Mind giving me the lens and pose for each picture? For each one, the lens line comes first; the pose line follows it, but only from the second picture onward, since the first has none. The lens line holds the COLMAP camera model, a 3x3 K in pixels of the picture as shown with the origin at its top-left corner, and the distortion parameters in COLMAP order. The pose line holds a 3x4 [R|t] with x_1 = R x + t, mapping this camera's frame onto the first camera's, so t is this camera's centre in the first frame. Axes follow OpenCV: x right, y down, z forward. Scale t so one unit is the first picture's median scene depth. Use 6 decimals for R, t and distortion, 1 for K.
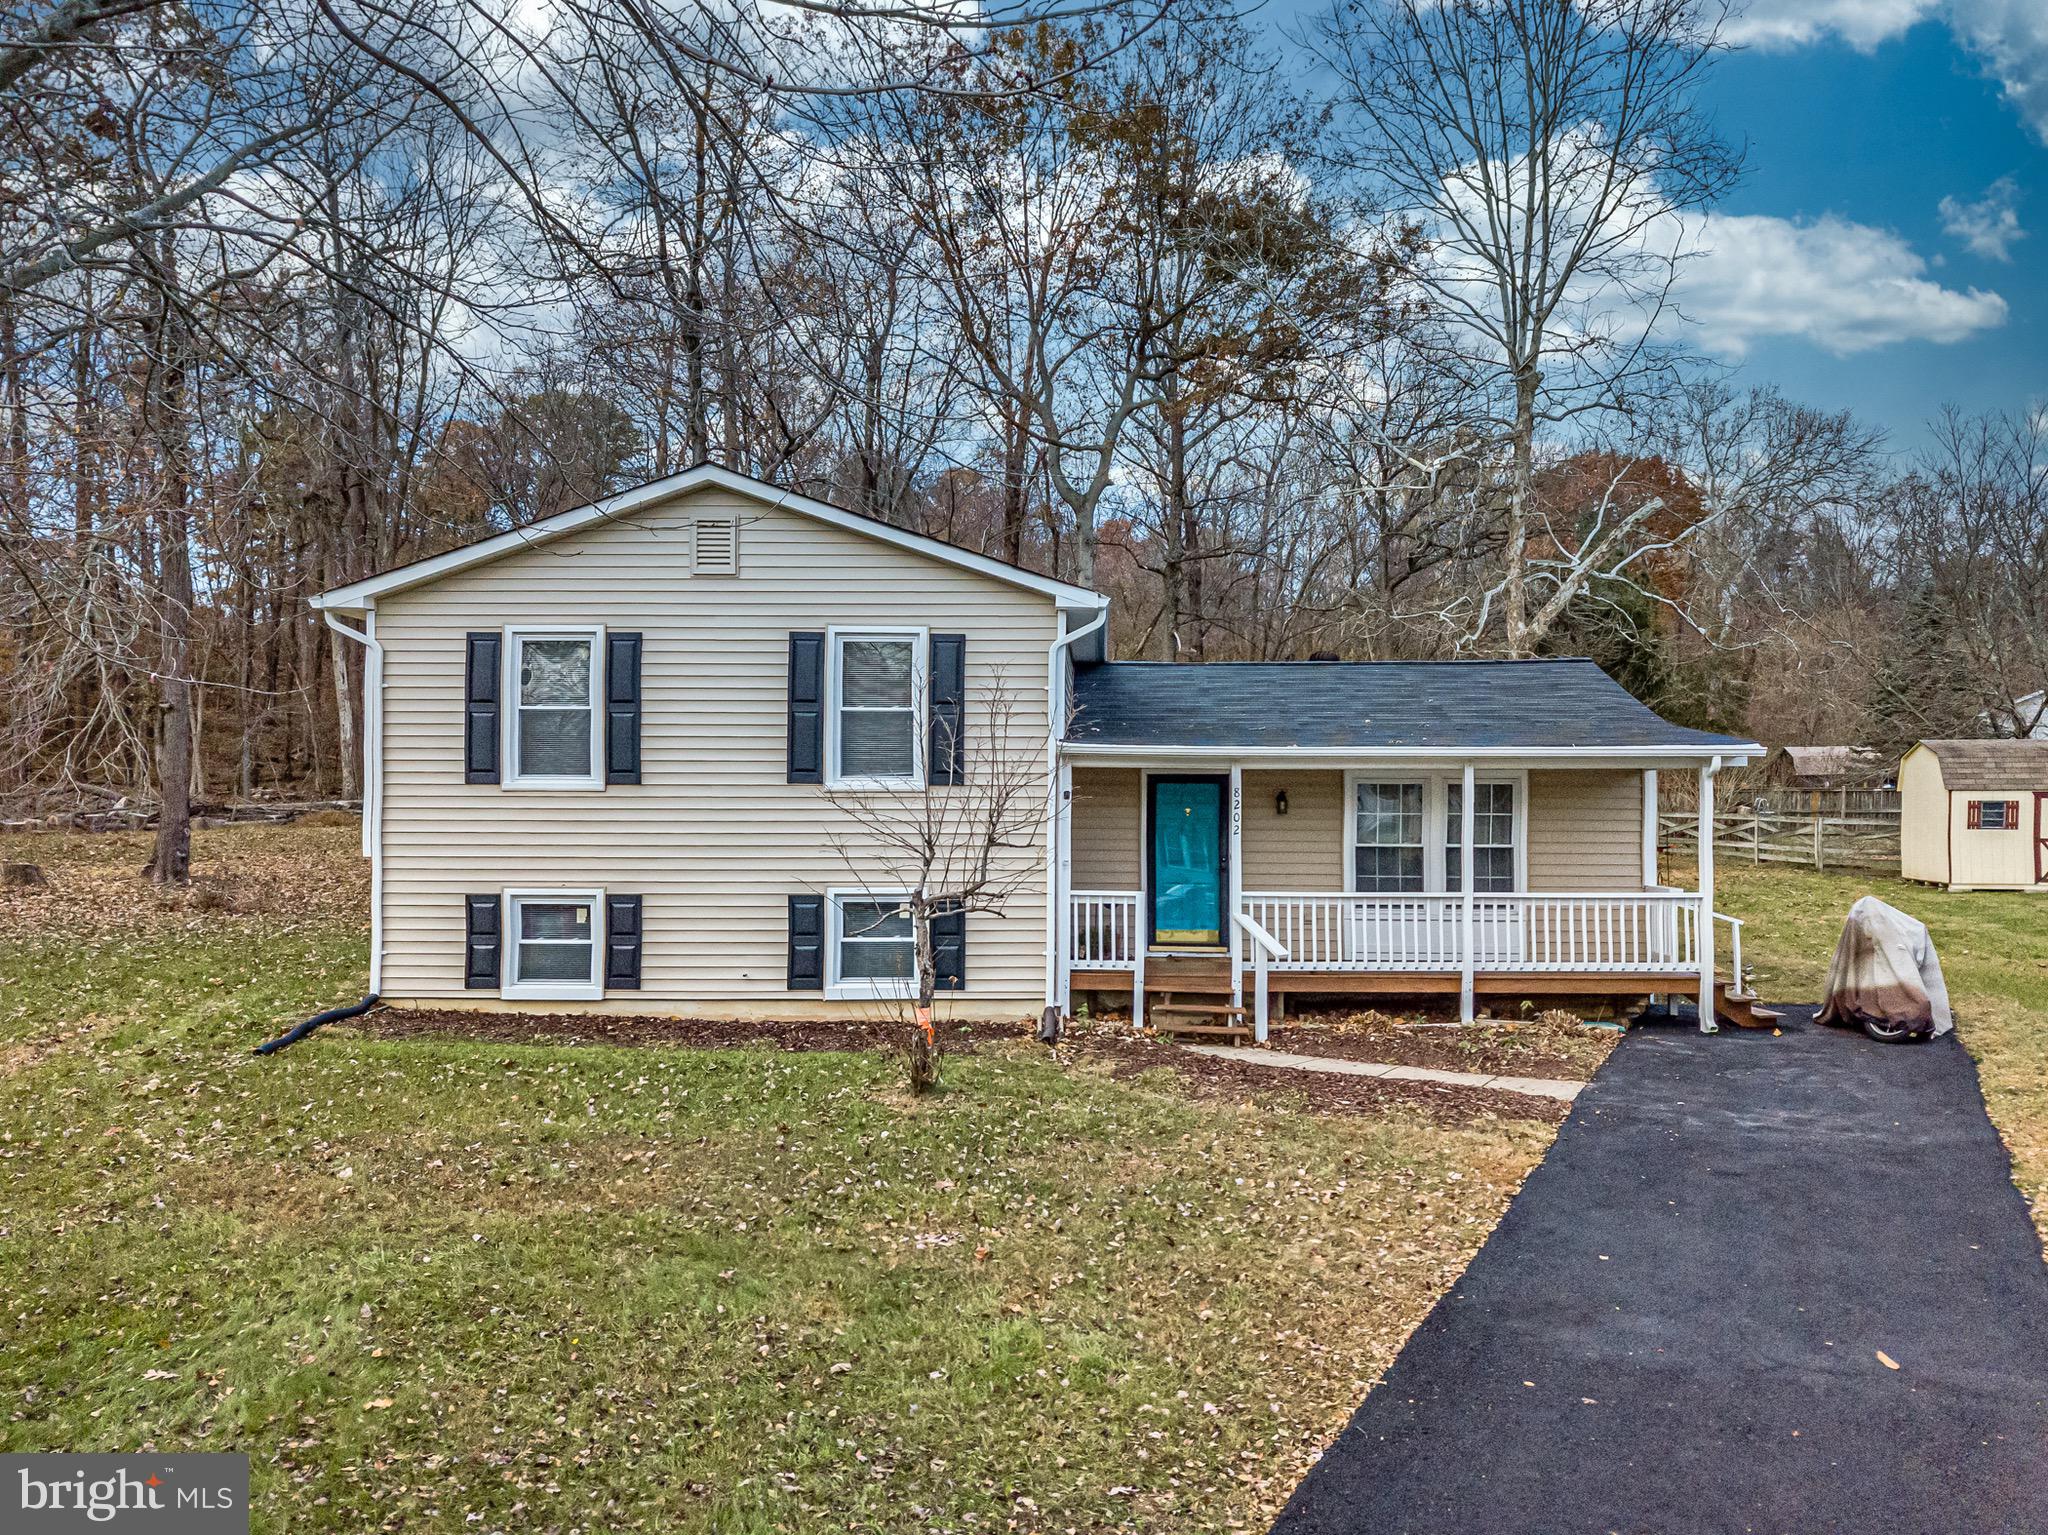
lens RADIAL K [[1586.1, 0, 1024.0], [0, 1586.1, 767.5], [0, 0, 1]] dist [0.023078, 0.005118]
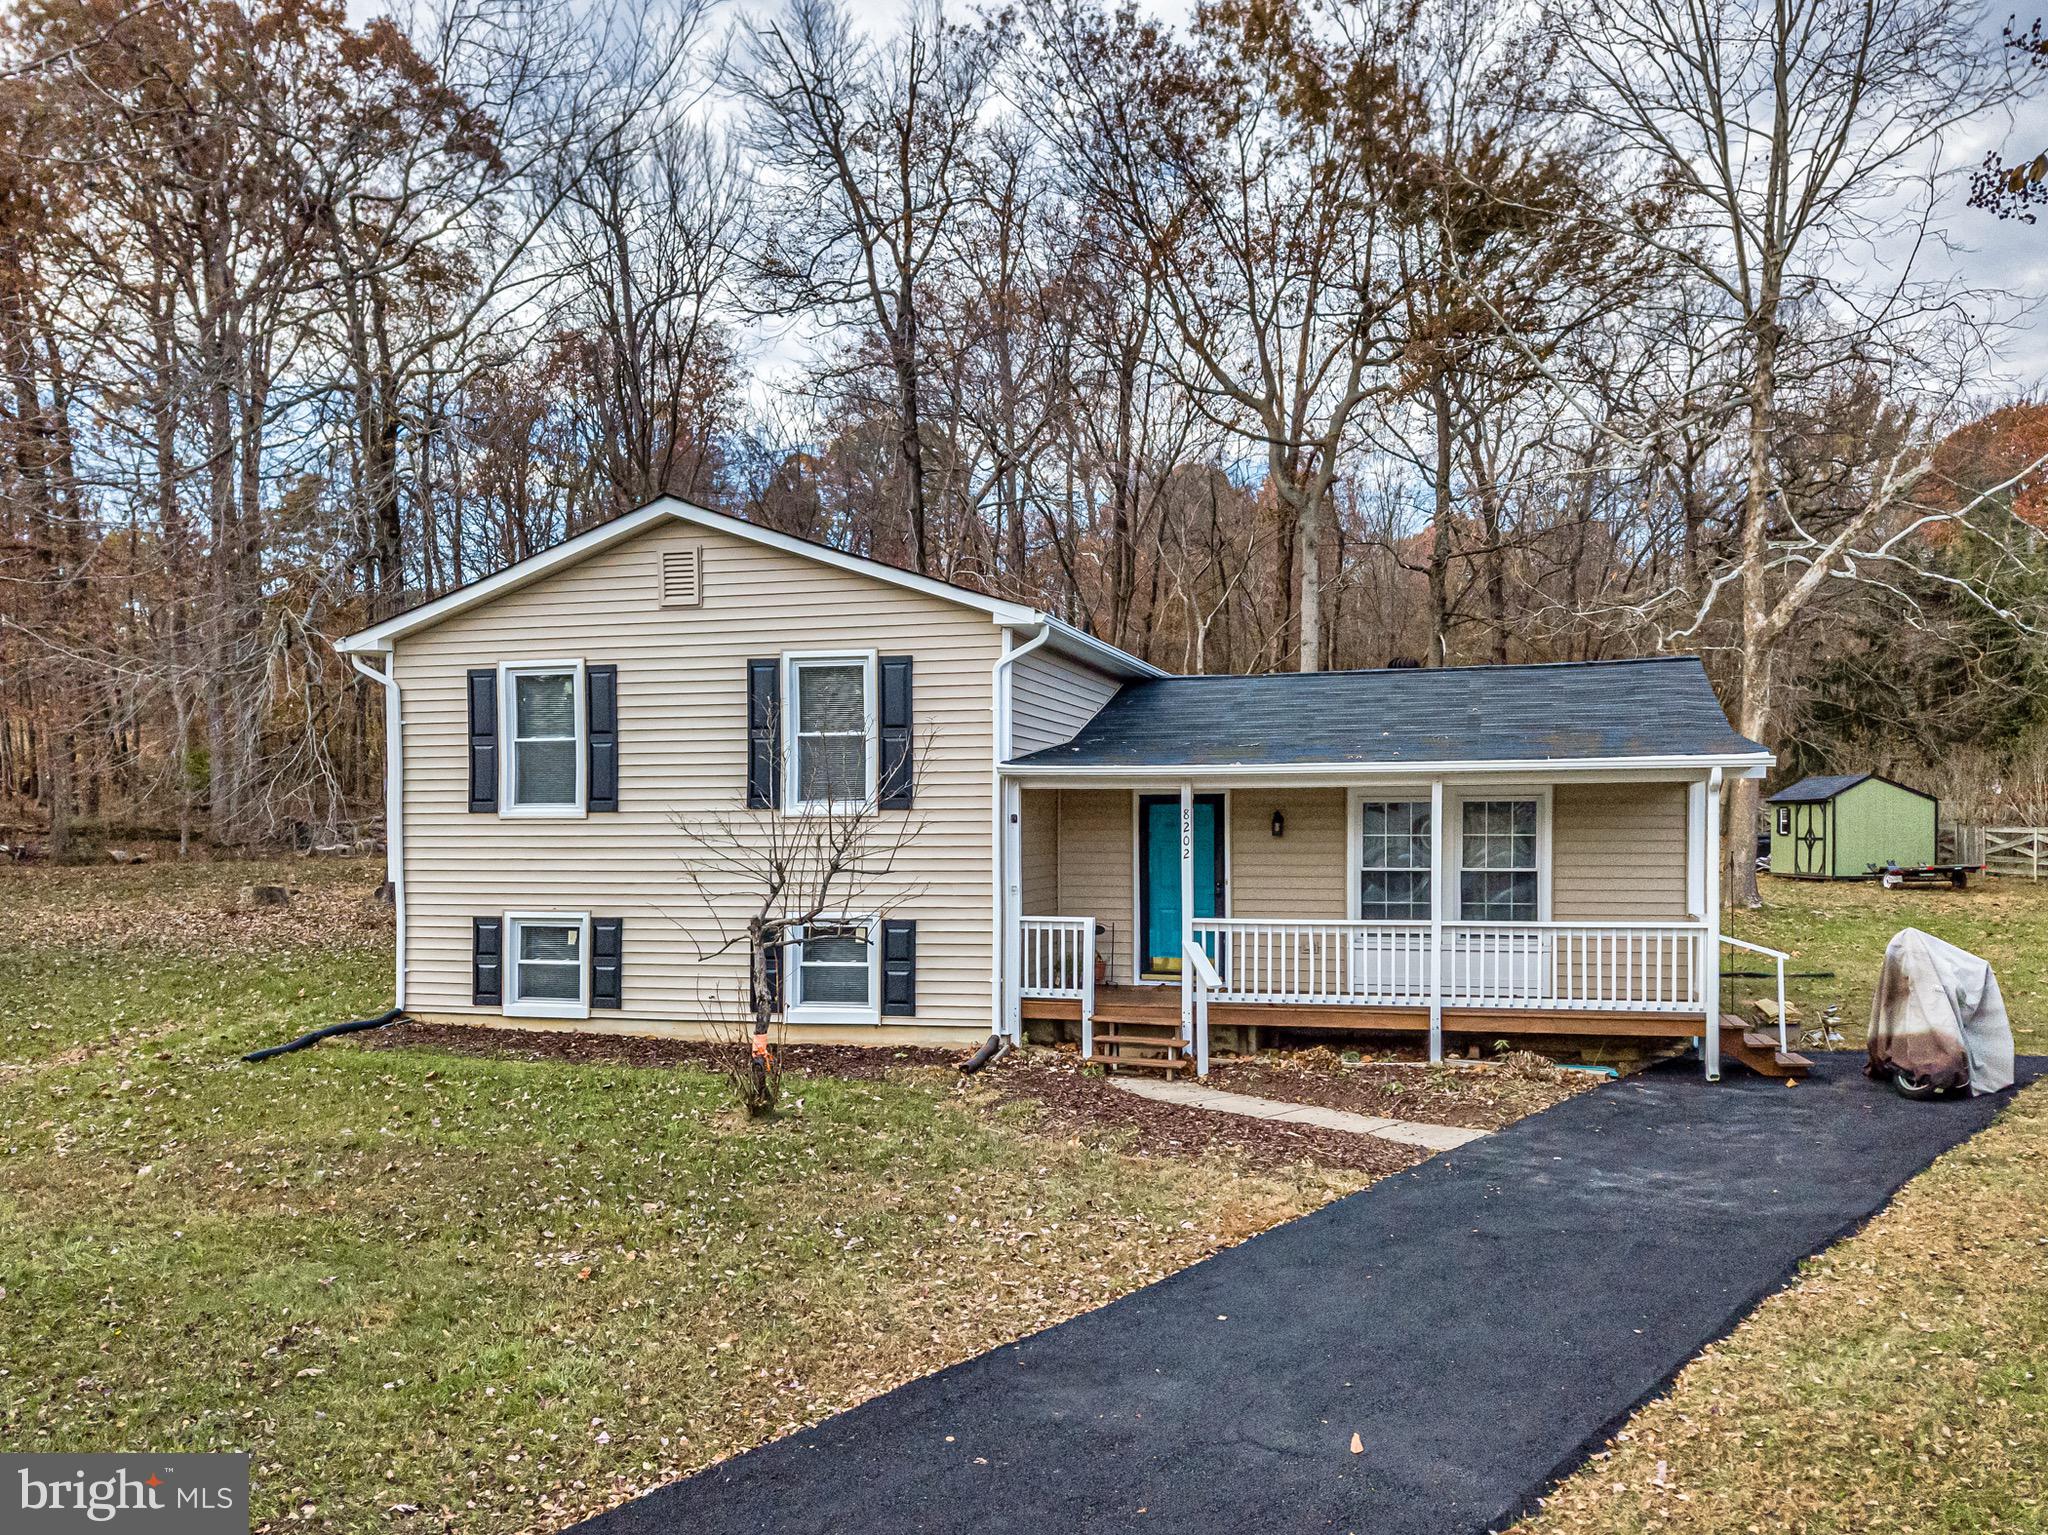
lens RADIAL K [[1633.4, 0, 1024.5], [0, 1633.4, 825.2], [0, 0, 1]] dist [0.021158, 0.010254]
pose [[0.969372, -0.008051, -0.245463, 0.277586], [0.014205, 0.999627, 0.023313, -0.001674], [0.245184, -0.026086, 0.969126, 0.031617]]
